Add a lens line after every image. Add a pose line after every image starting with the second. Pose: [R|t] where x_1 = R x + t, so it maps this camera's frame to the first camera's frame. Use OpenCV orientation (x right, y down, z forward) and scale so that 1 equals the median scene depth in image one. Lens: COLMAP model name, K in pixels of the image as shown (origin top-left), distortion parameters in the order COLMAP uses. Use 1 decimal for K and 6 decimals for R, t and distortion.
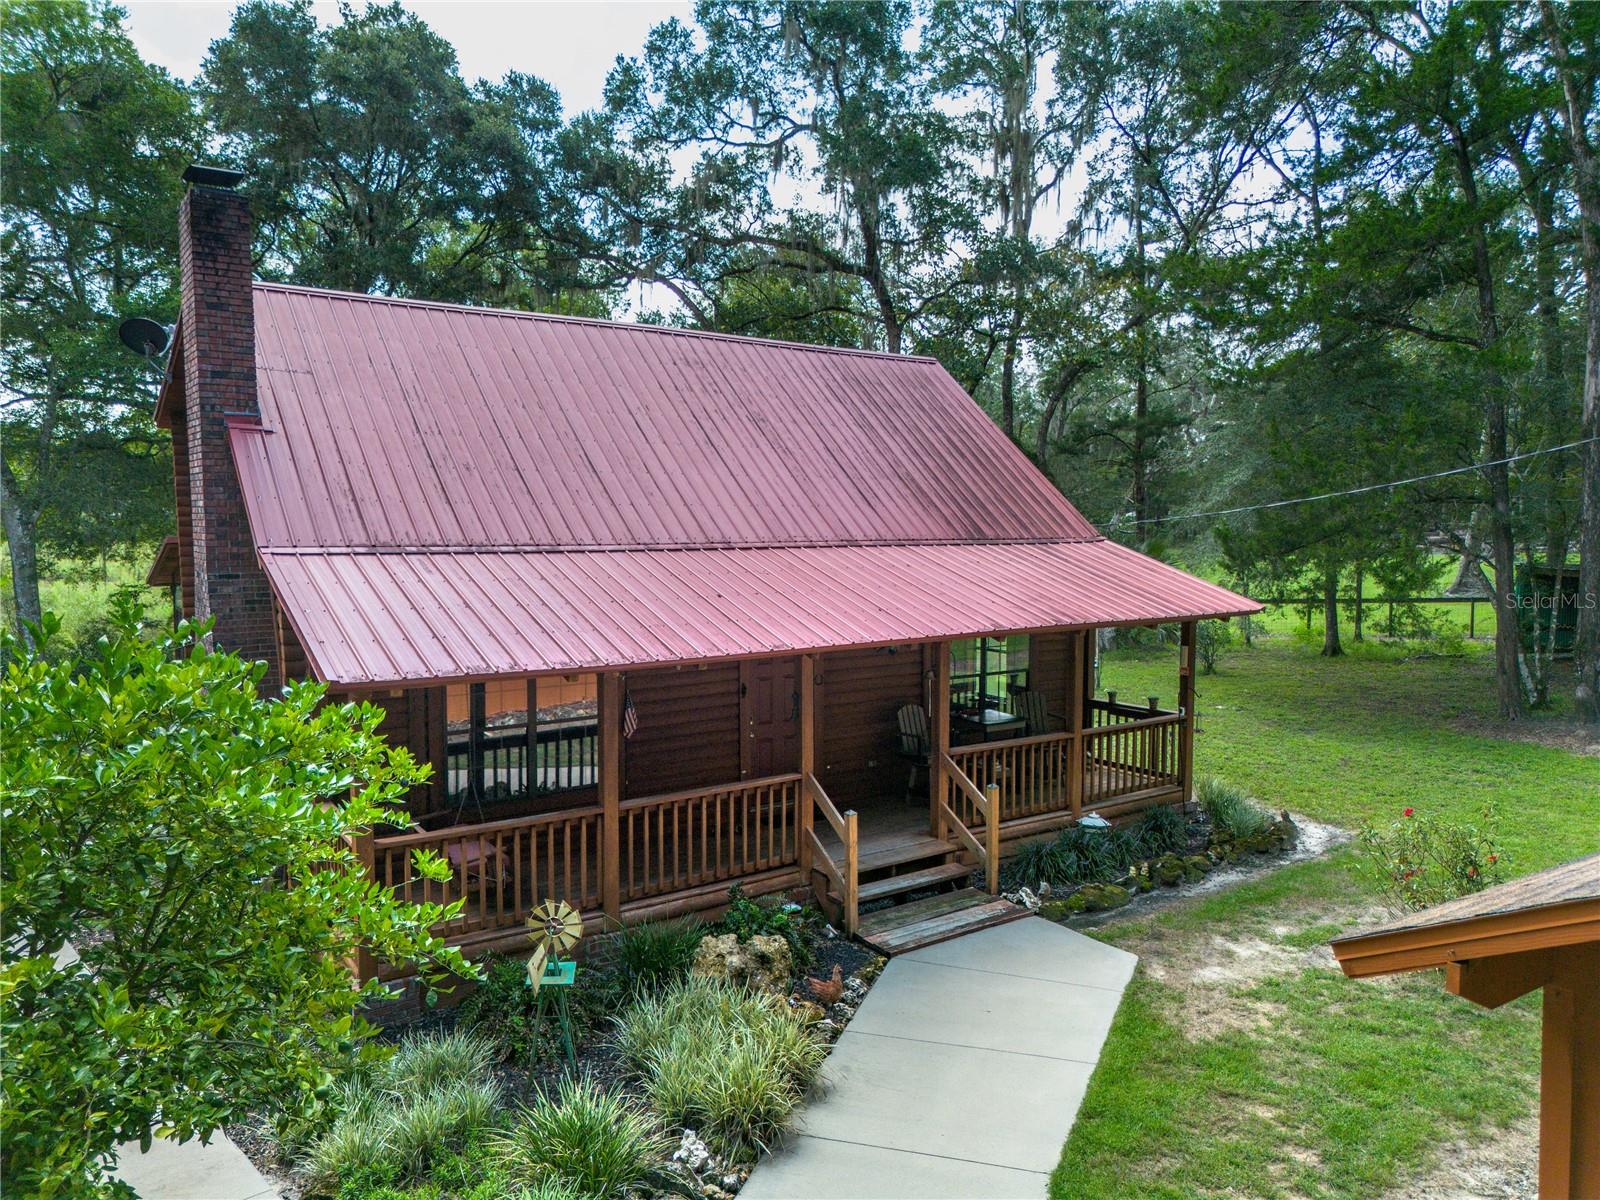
lens RADIAL K [[1118.6, 0, 803.0], [0, 1118.6, 597.3], [0, 0, 1]] dist [0.034904, -0.018436]
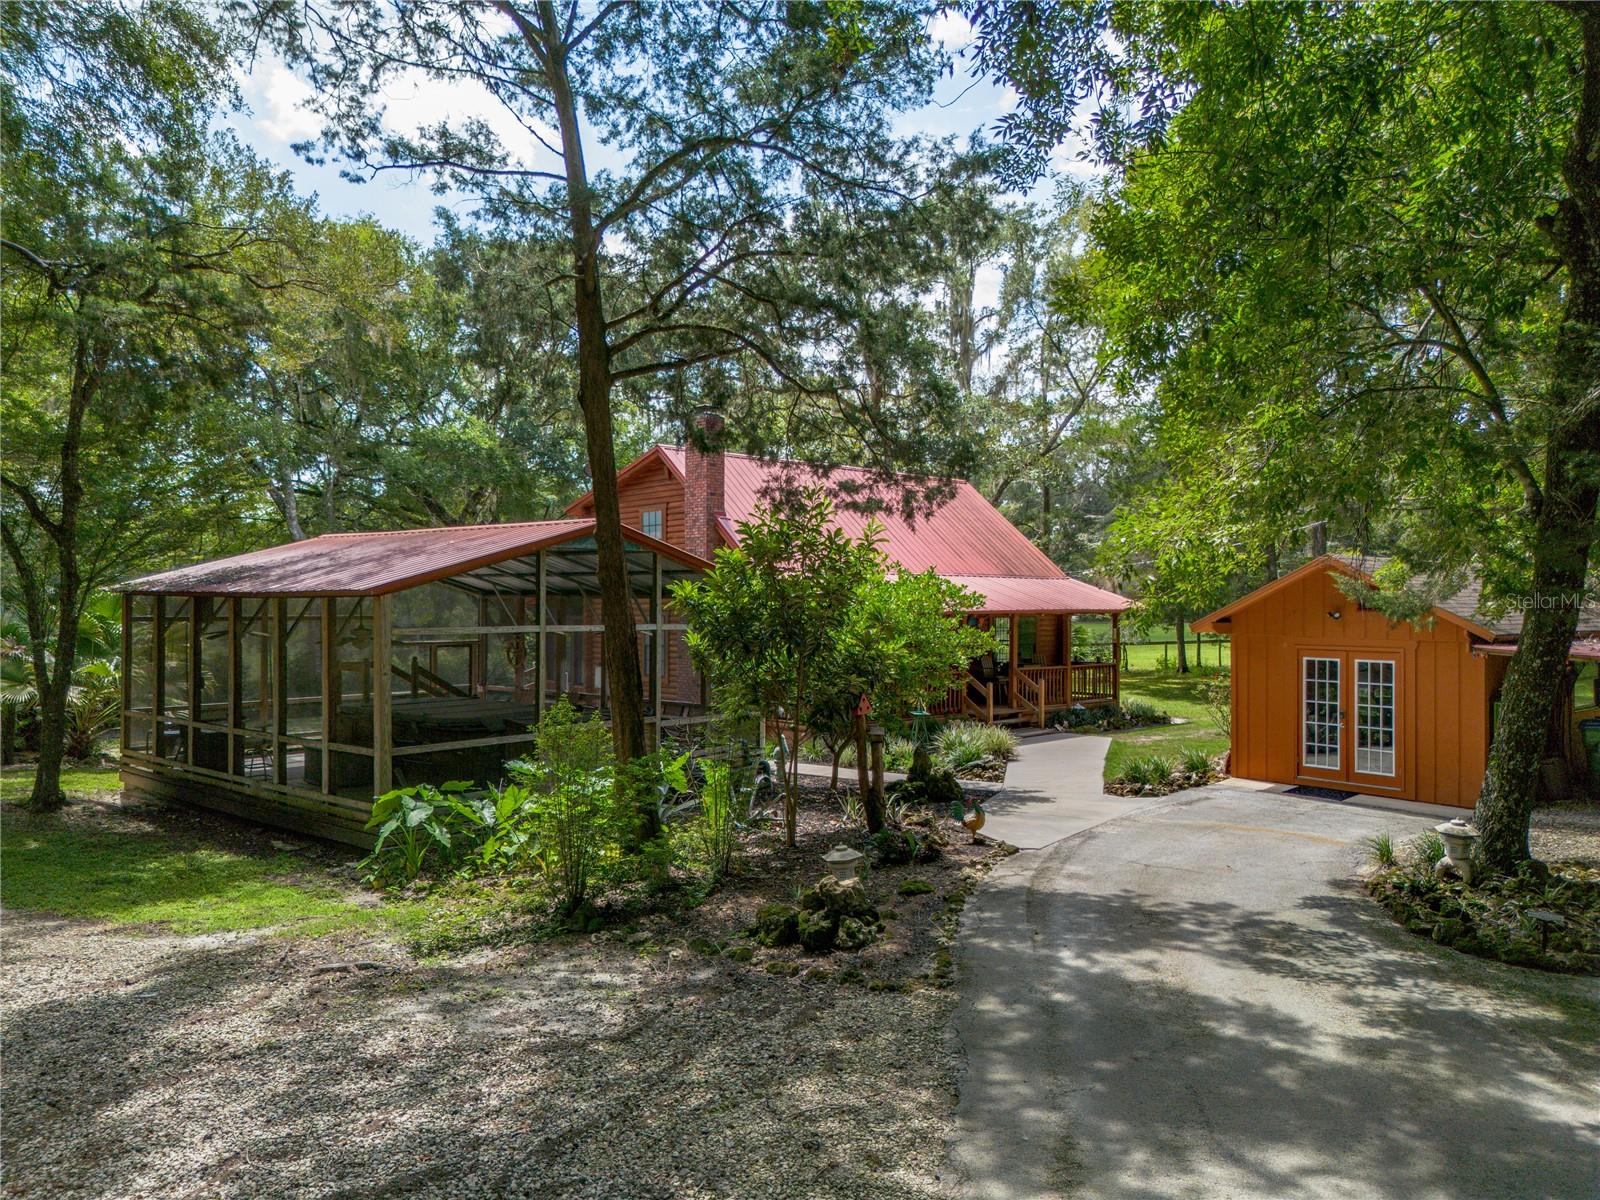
lens RADIAL K [[1118.6, 0, 777.2], [0, 1118.6, 597.3], [0, 0, 1]] dist [0.034904, -0.018436]
pose [[0.995132, 0.004137, 0.098469, -0.217673], [0.003374, 0.997103, -0.075985, 0.065376], [-0.098498, 0.075948, 0.992235, -0.443788]]
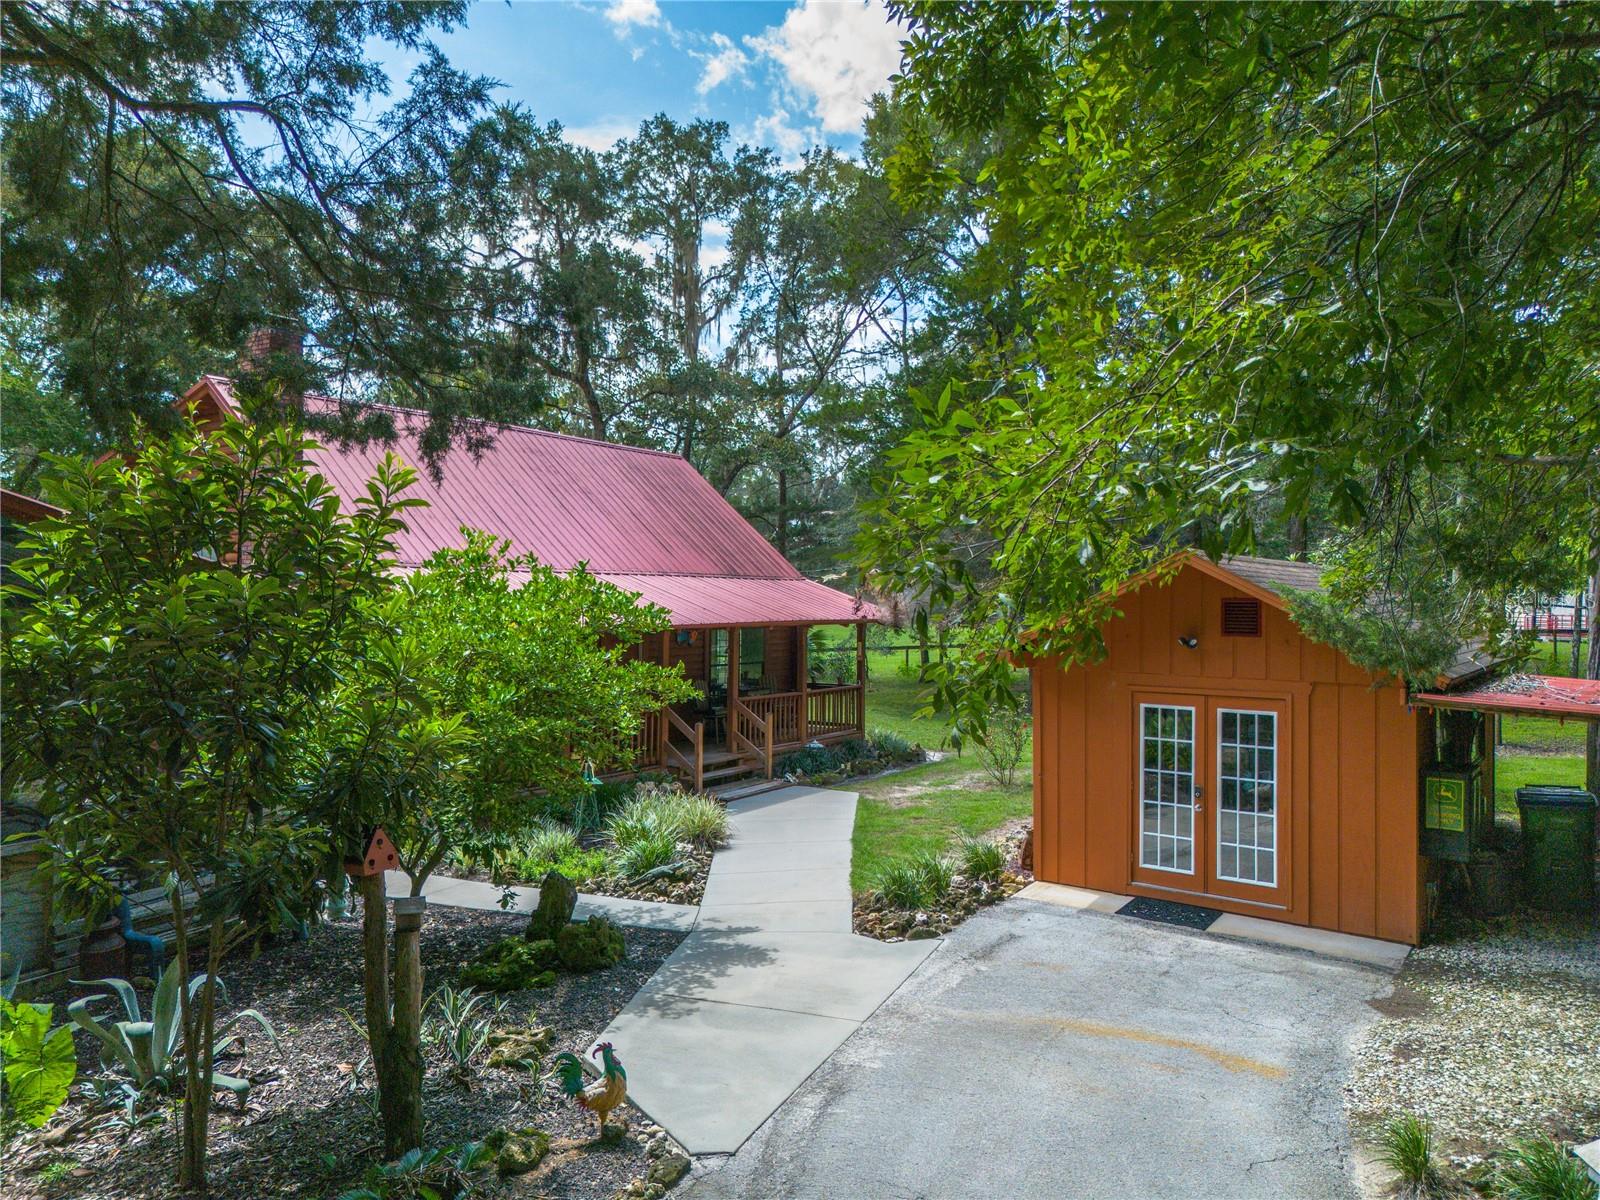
lens RADIAL K [[1118.6, 0, 806.5], [0, 1118.6, 609.2], [0, 0, 1]] dist [0.034904, -0.018436]
pose [[0.938806, 0.000722, 0.344445, -0.135616], [0.021170, 0.997986, -0.059792, 0.042861], [-0.343795, 0.063425, 0.936900, -0.229367]]
